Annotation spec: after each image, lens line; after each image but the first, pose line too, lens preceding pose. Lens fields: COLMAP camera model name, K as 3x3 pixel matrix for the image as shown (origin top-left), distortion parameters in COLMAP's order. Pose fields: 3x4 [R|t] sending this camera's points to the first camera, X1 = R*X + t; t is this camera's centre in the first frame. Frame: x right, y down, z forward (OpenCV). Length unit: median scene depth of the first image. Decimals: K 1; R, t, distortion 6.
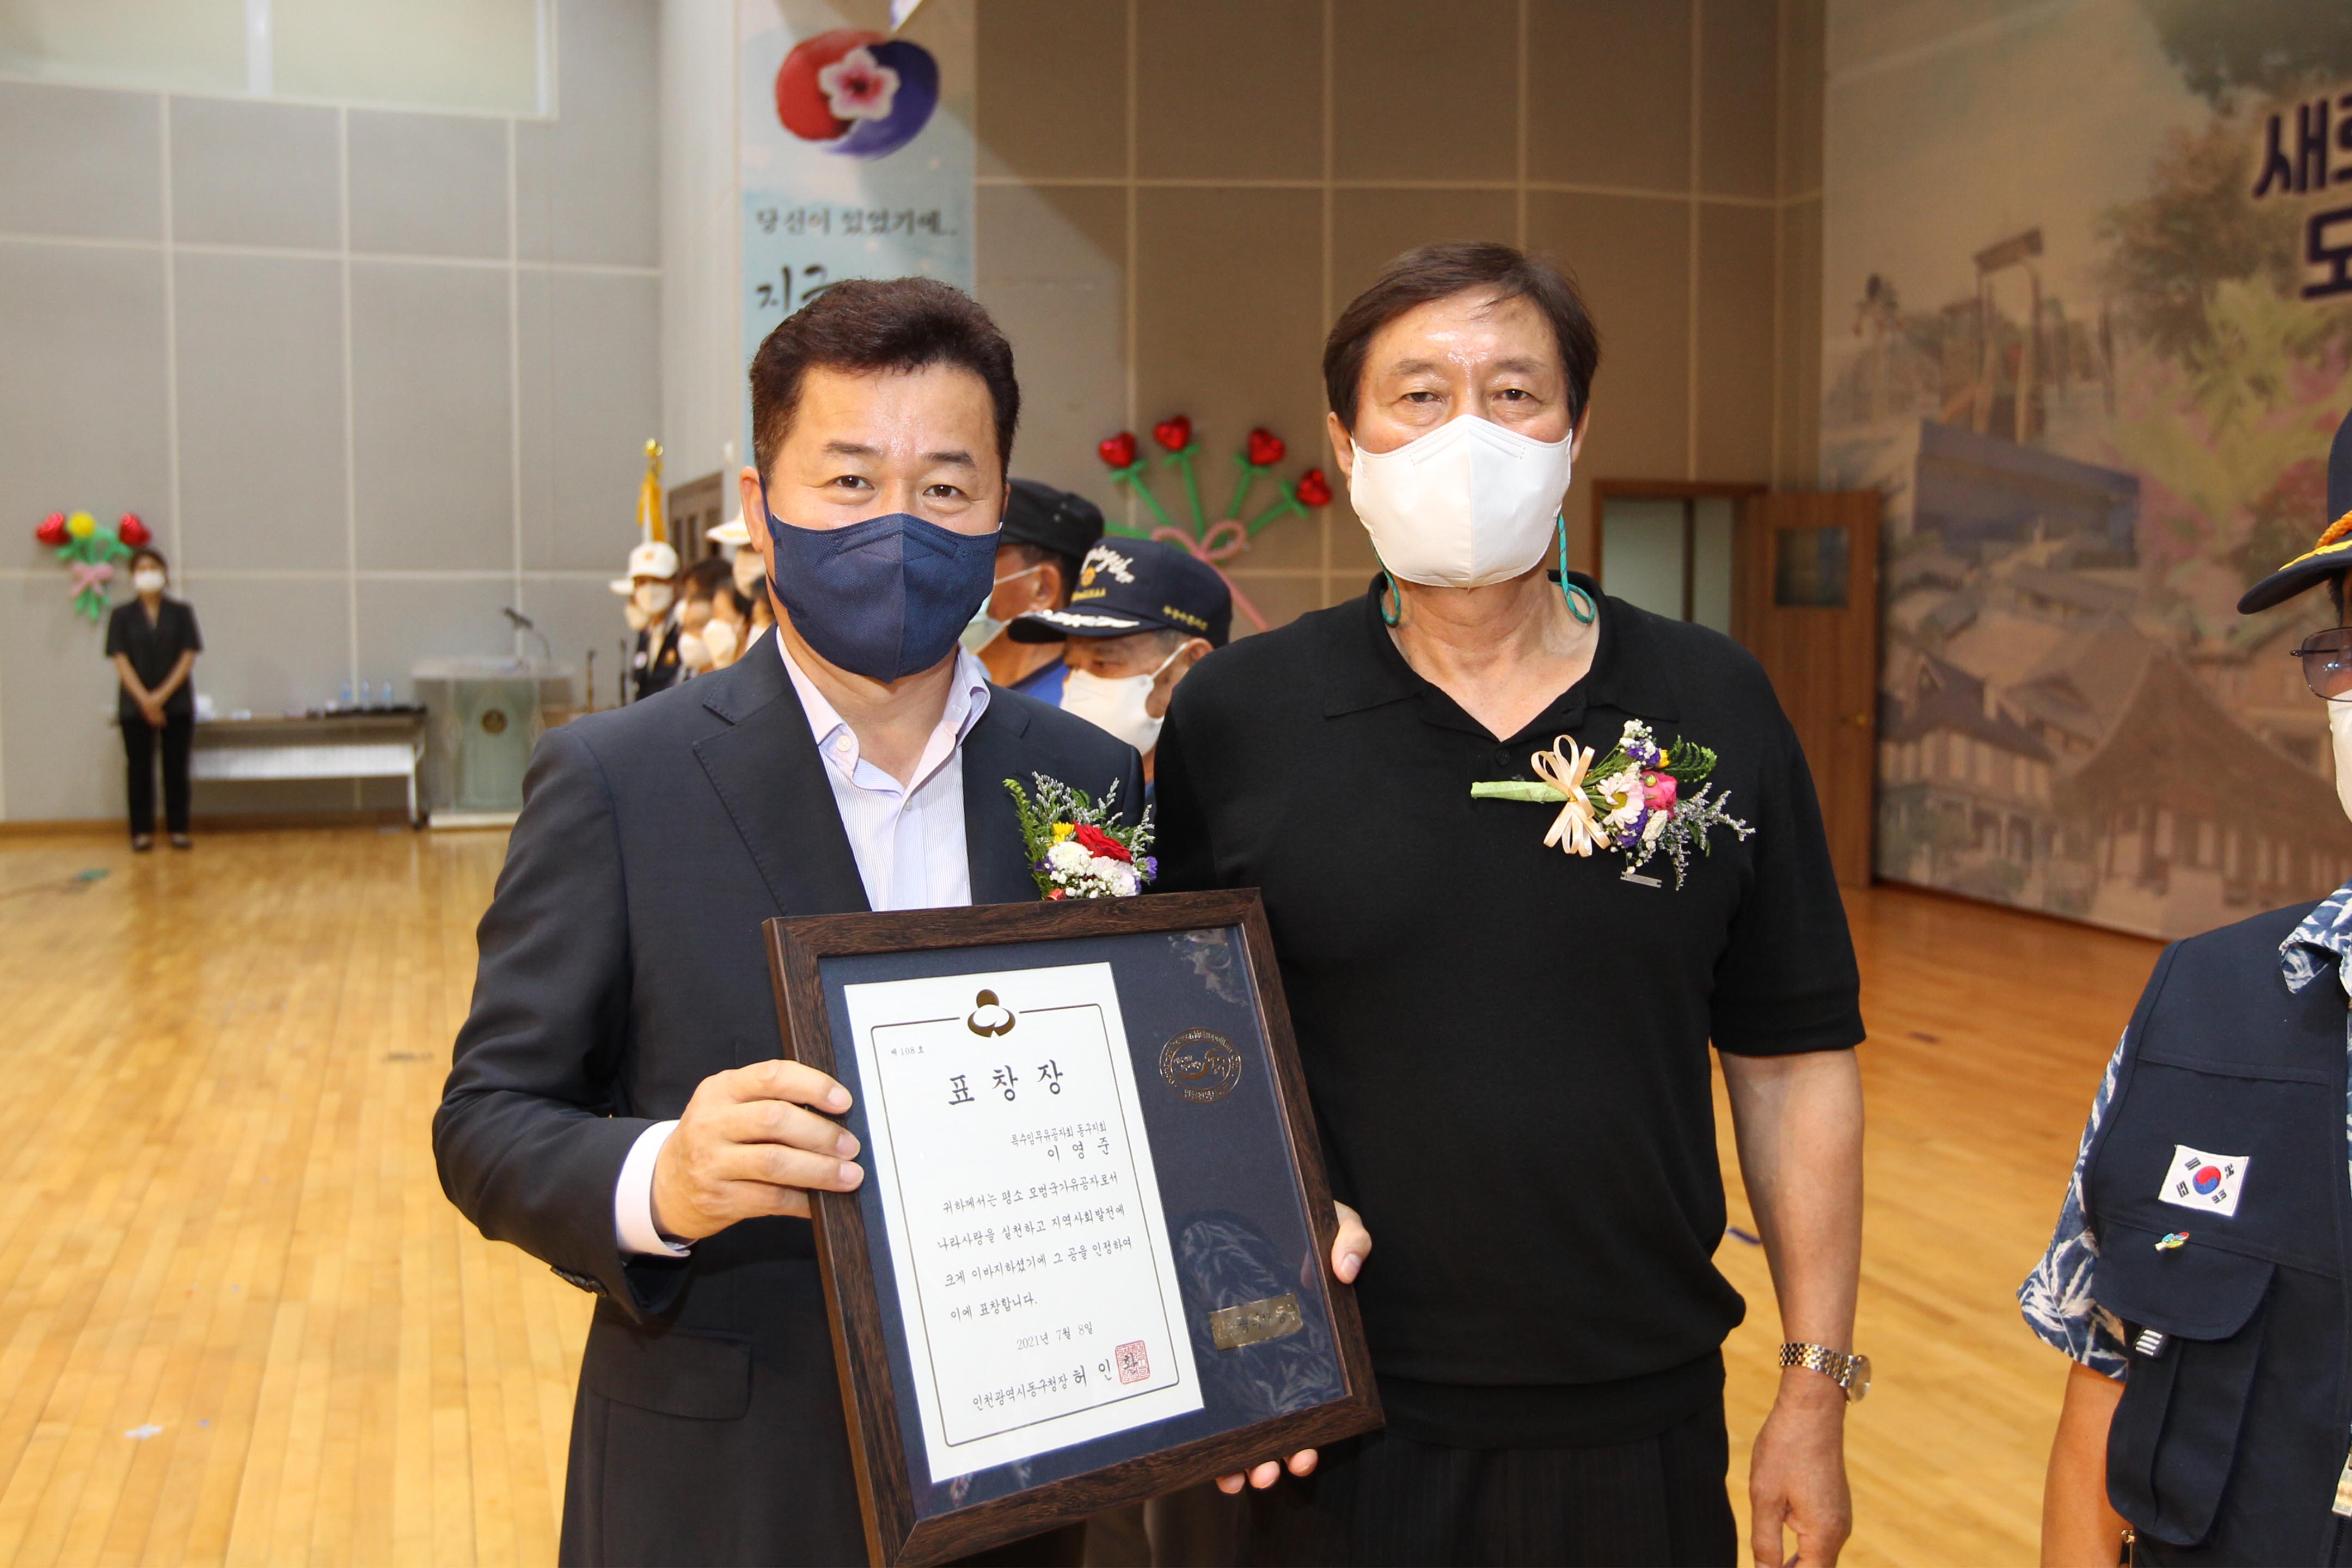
lens RADIAL K [[1978.8, 0, 1180.9], [0, 1978.8, 714.3], [0, 0, 1]] dist [-0.051889, 0.060859]
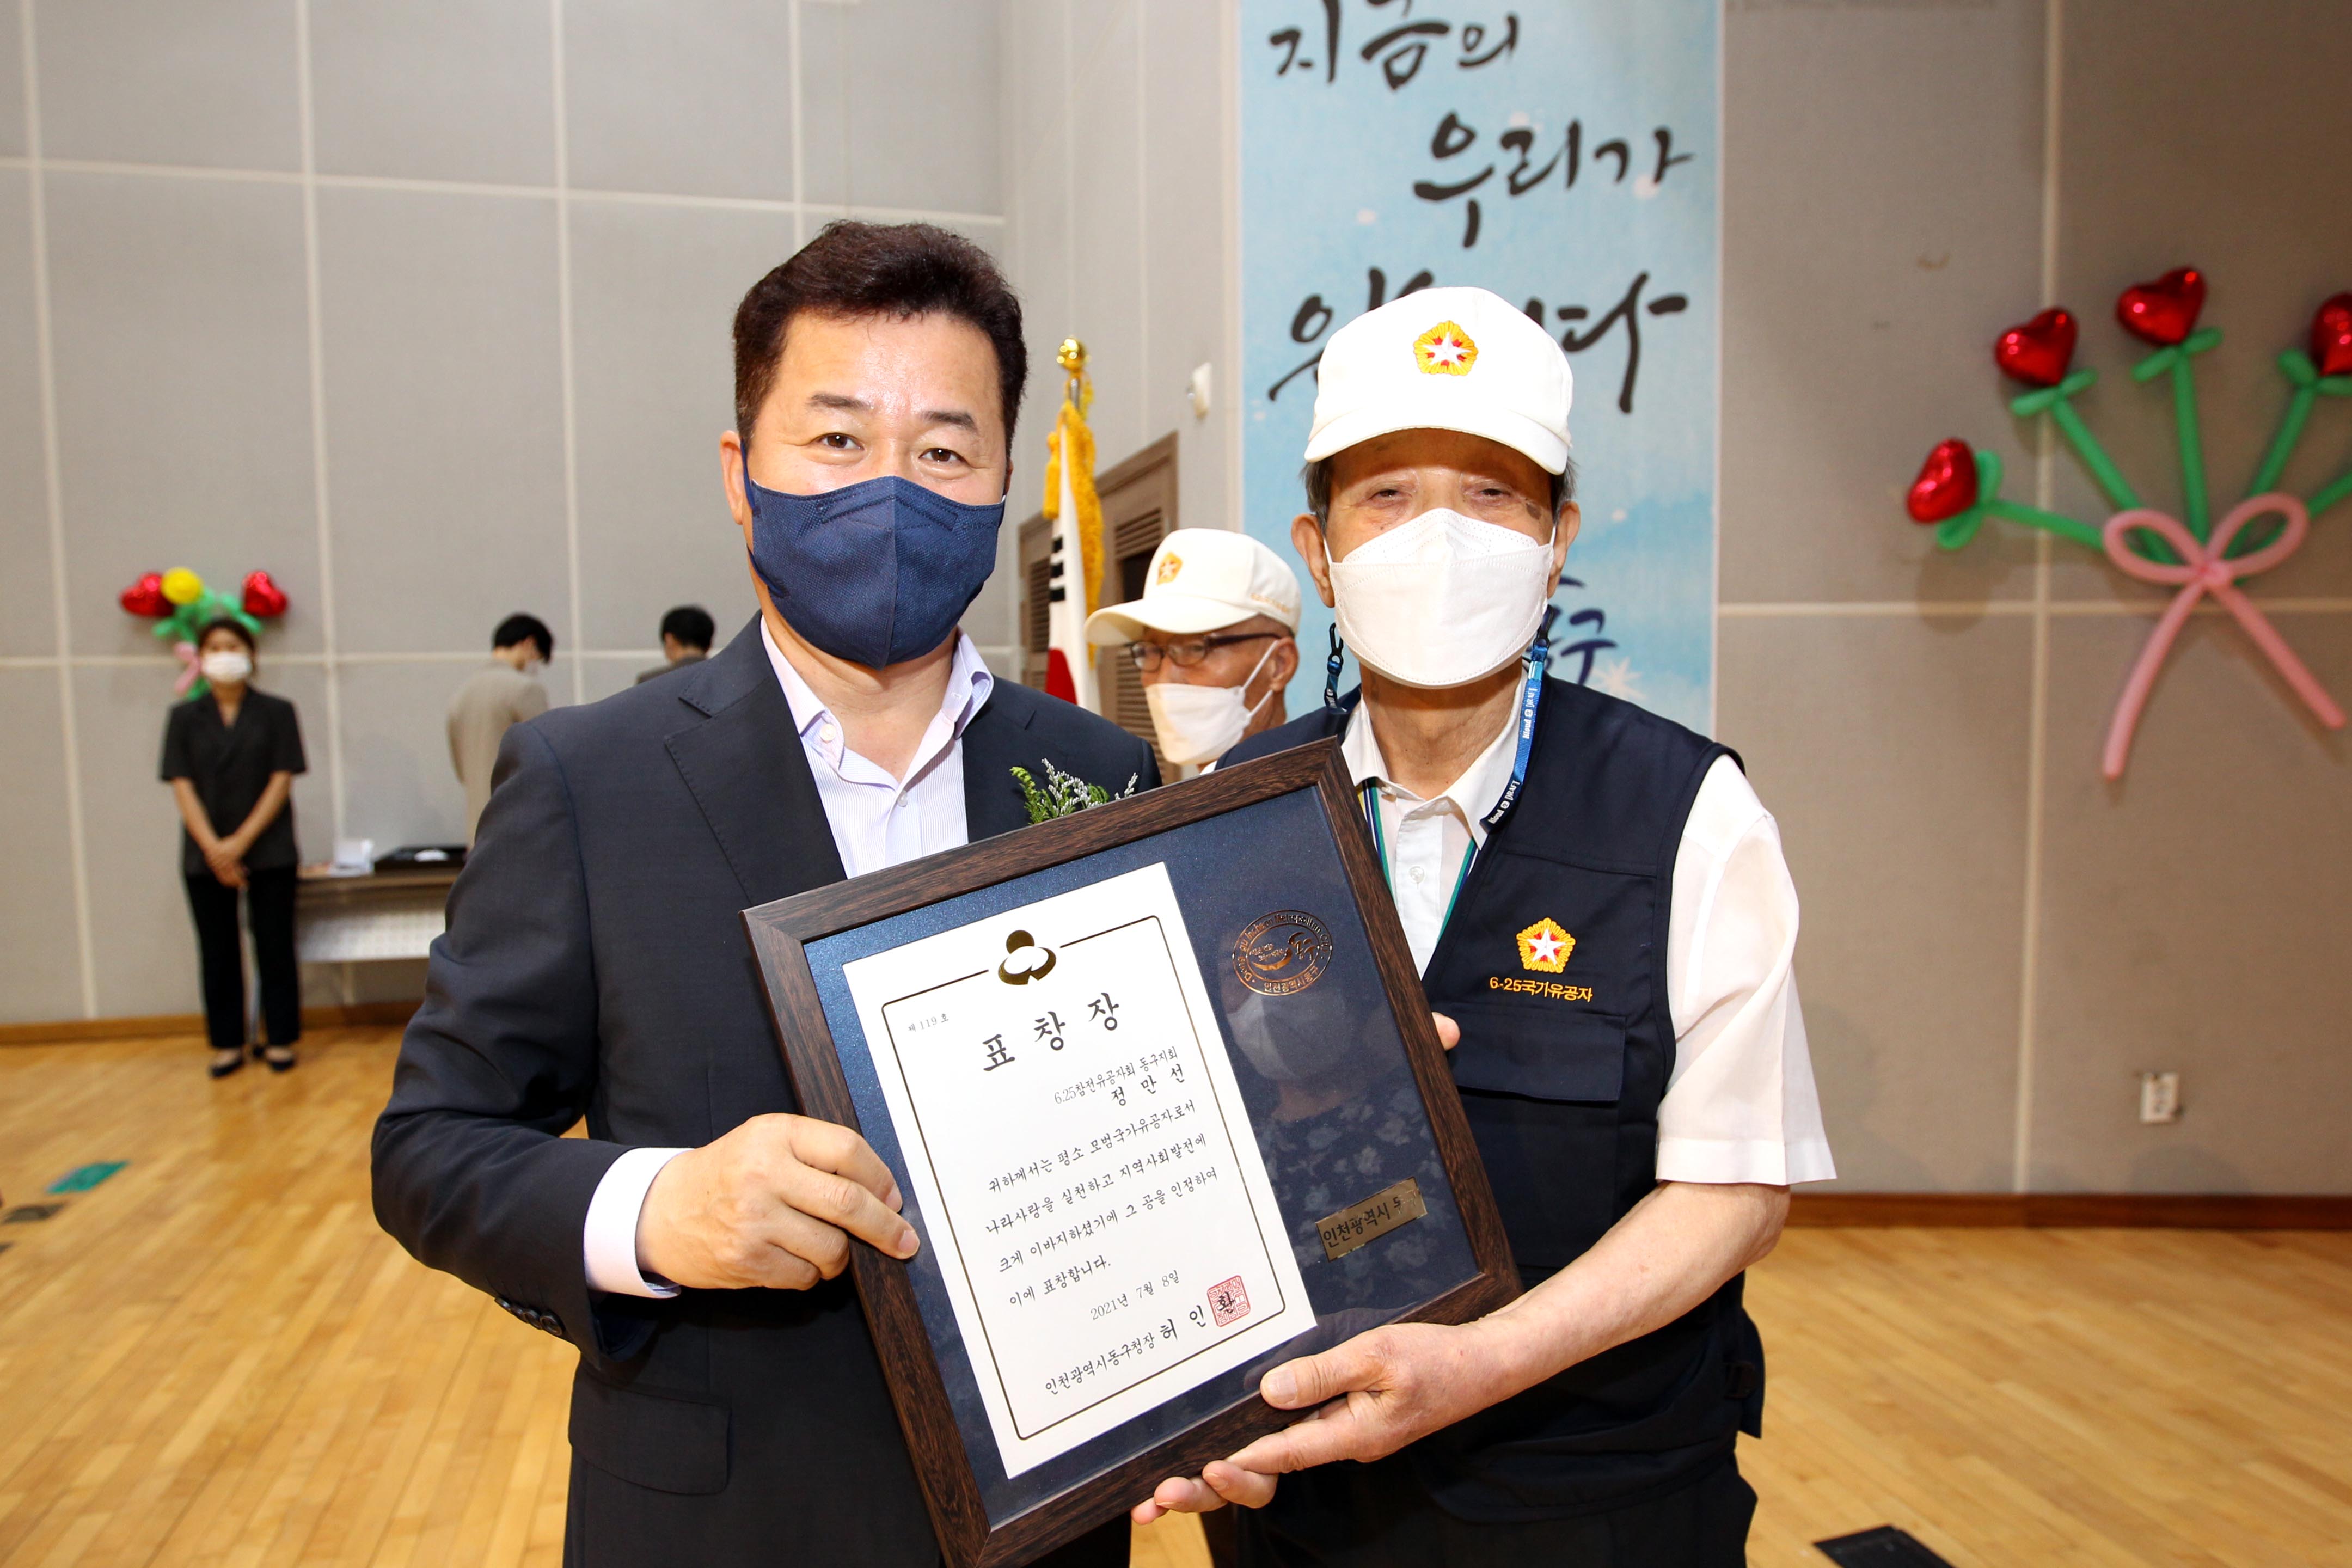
lens RADIAL K [[1453.4, 0, 1152.9], [0, 1453.4, 791.4], [0, 0, 1]] dist [-0.063574, 0.034306]
pose [[0.994760, -0.008019, -0.101919, -0.209974], [0.009235, 0.999892, 0.011472, -0.033359], [0.101816, -0.012353, 0.994727, 0.642511]]
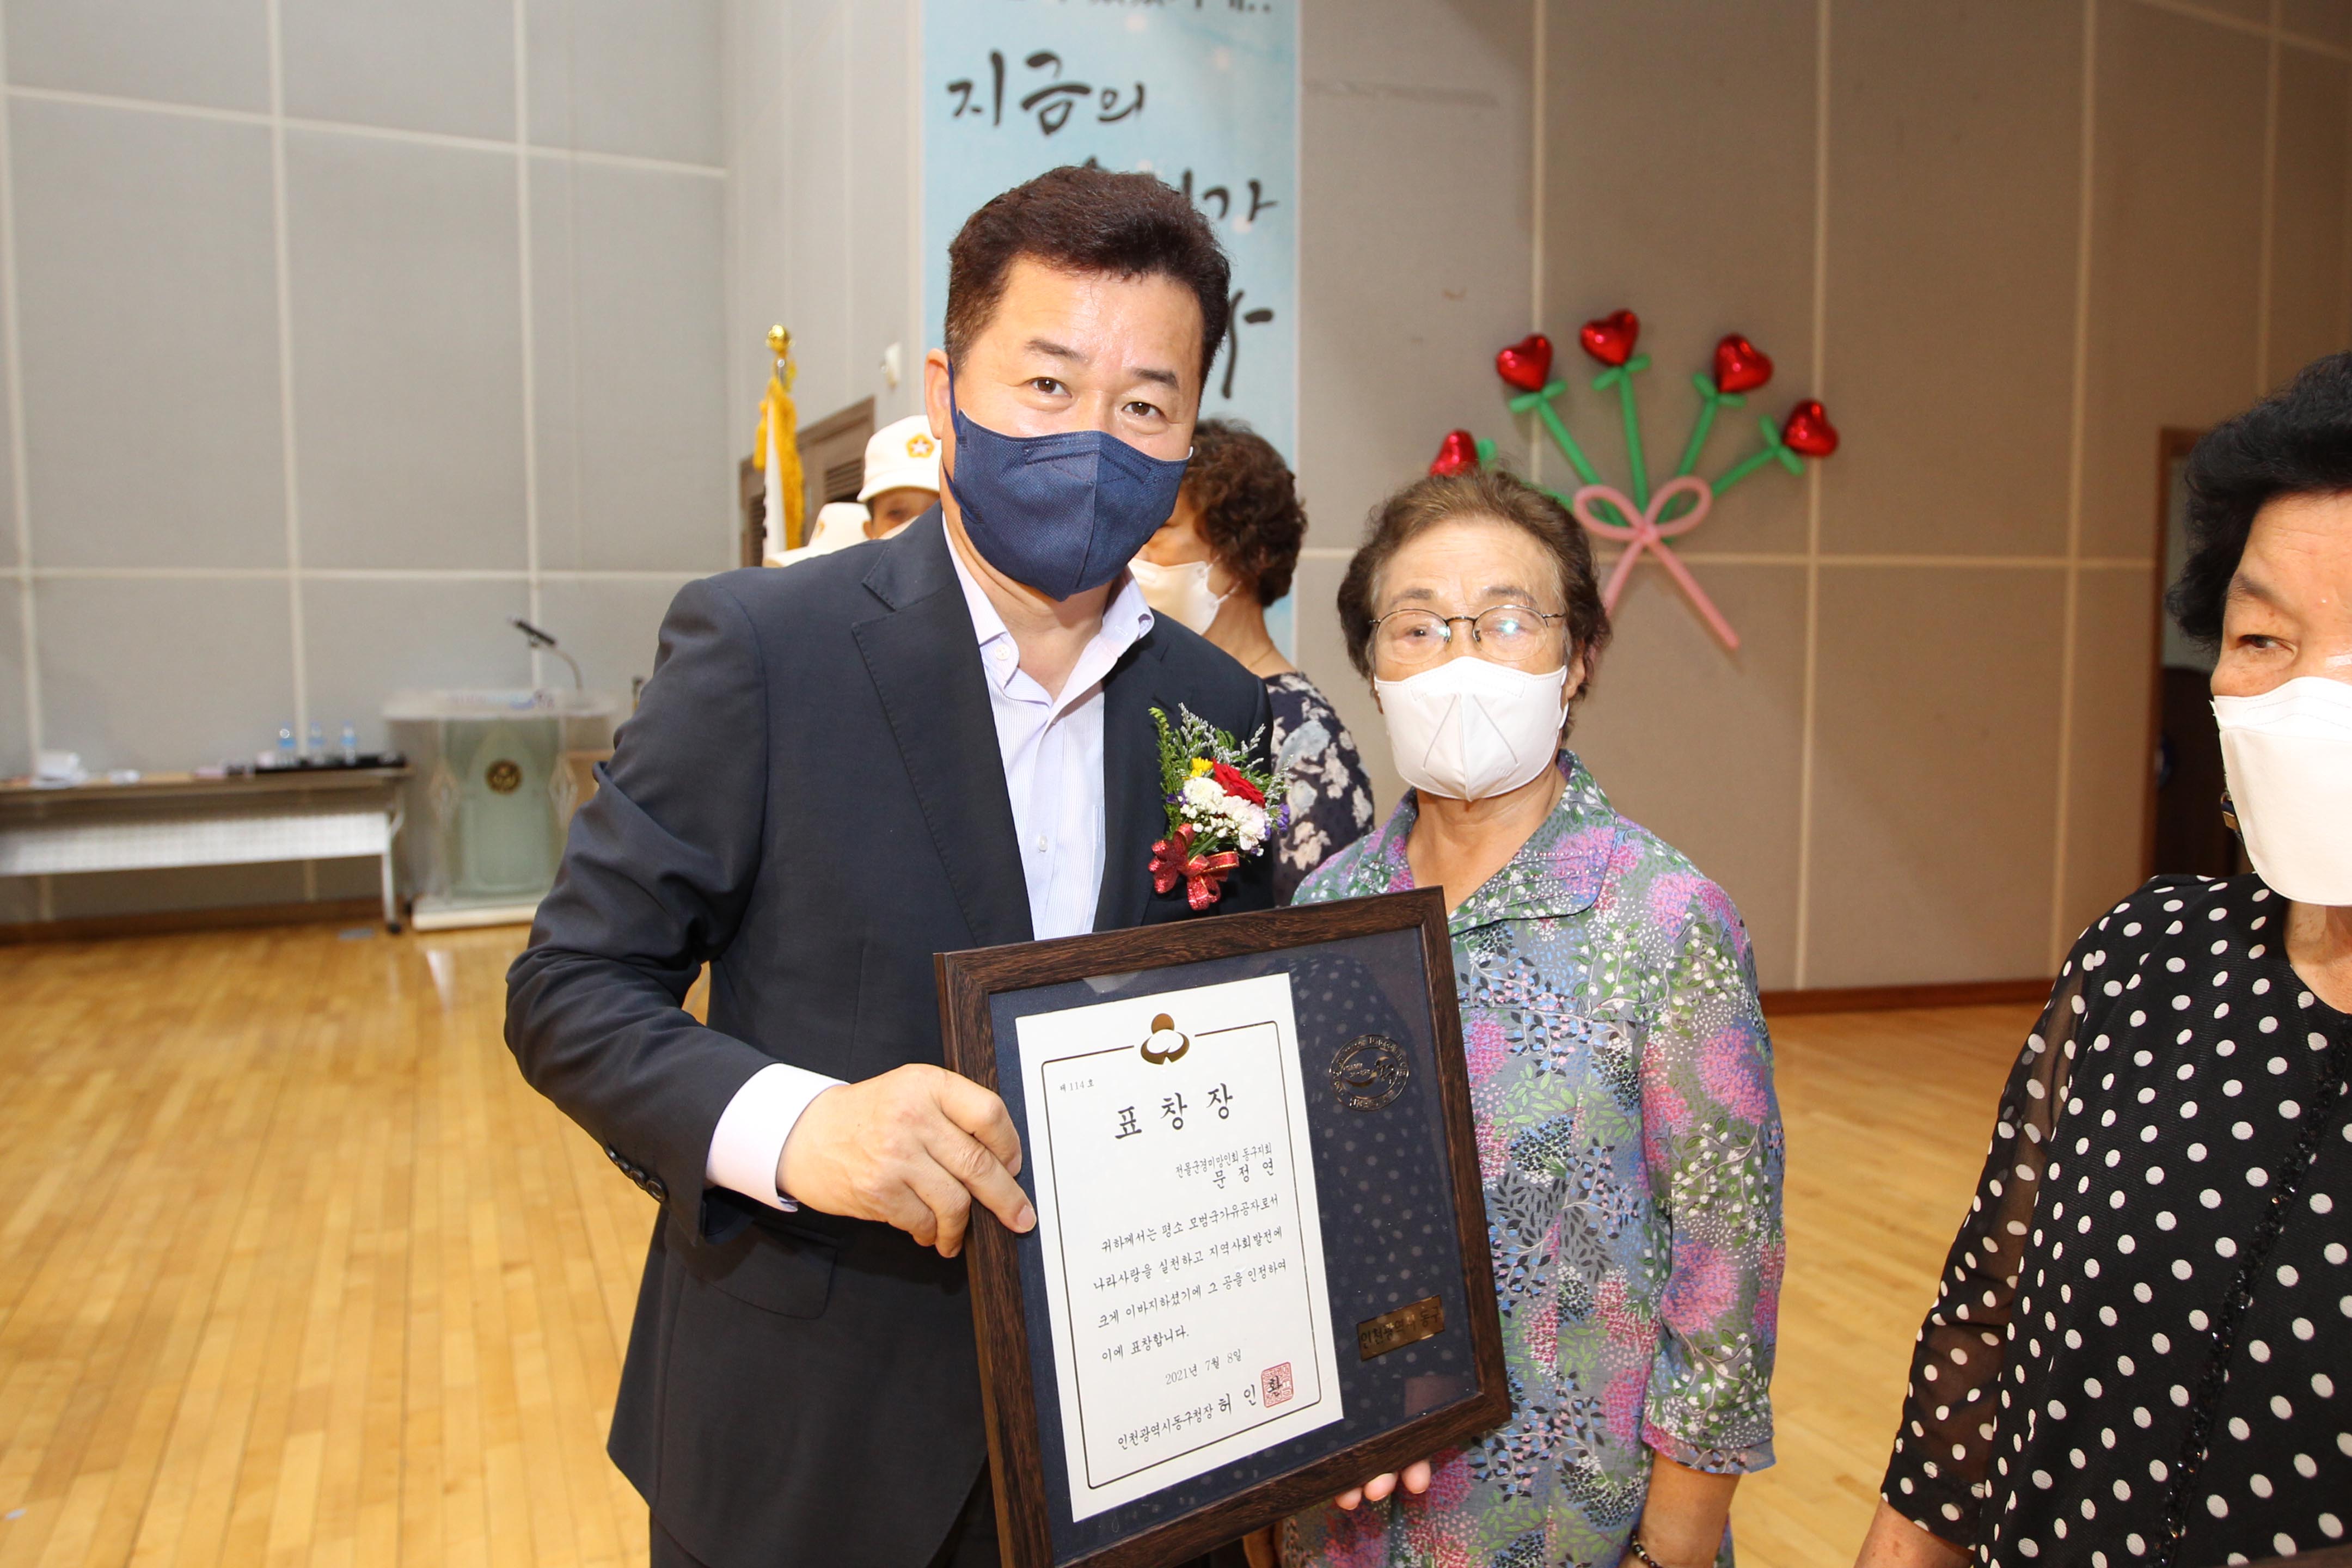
lens RADIAL K [[1544.7, 0, 1231.0], [0, 1544.7, 740.0], [0, 0, 1]] dist [-0.063956, 0.030882]
pose [[0.993576, -0.011305, 0.112597, -0.184113], [0.009220, 0.999776, 0.019025, -0.022657], [-0.112787, -0.017865, 0.993459, 0.520176]]
